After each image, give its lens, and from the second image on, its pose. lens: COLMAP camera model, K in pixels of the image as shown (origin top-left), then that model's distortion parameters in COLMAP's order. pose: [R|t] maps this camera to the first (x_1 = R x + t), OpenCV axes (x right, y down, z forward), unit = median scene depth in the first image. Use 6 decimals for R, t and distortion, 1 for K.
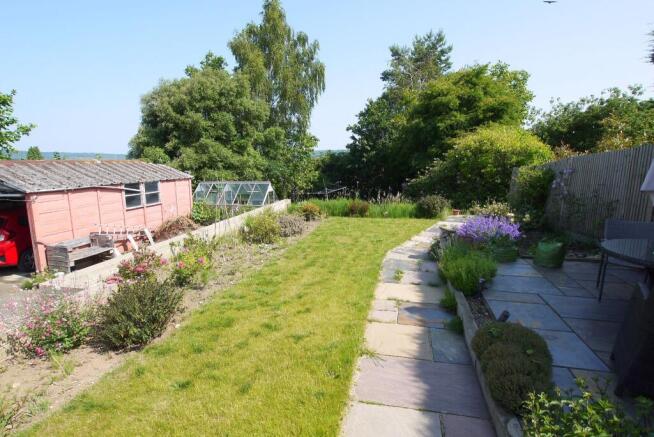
lens RADIAL K [[336.1, 0, 327.0], [0, 336.1, 218.5], [0, 0, 1]] dist [-0.018030, -0.000411]
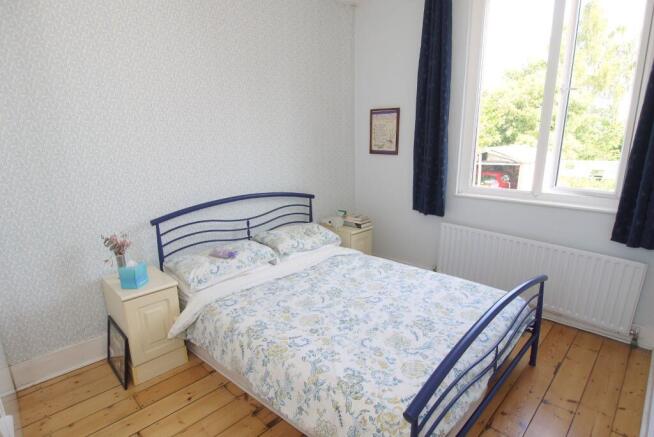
lens RADIAL K [[336.1, 0, 327.0], [0, 336.1, 218.5], [0, 0, 1]] dist [-0.018030, -0.000411]
pose [[0.838876, 0.111054, -0.532874, -0.324304], [-0.079908, 0.993485, 0.081254, 0.077175], [0.538426, -0.025581, 0.842285, -0.562420]]
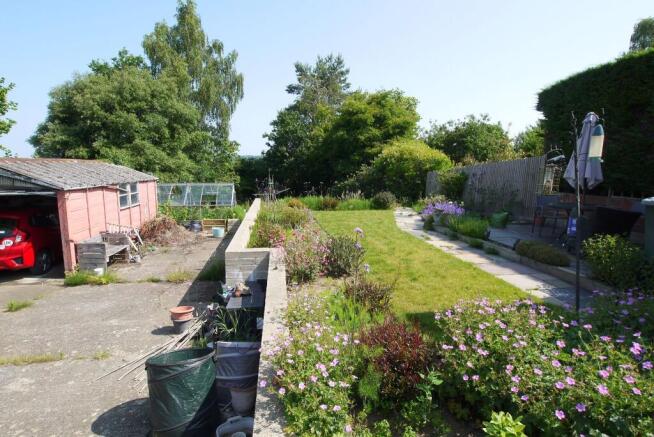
lens RADIAL K [[338.0, 0, 313.2], [0, 338.0, 217.4], [0, 0, 1]] dist [-0.000974, -0.000315]
pose [[0.941983, -0.035342, 0.333796, -0.222172], [0.042794, 0.998971, -0.014996, 0.021257], [-0.332922, 0.028411, 0.942526, -0.084765]]
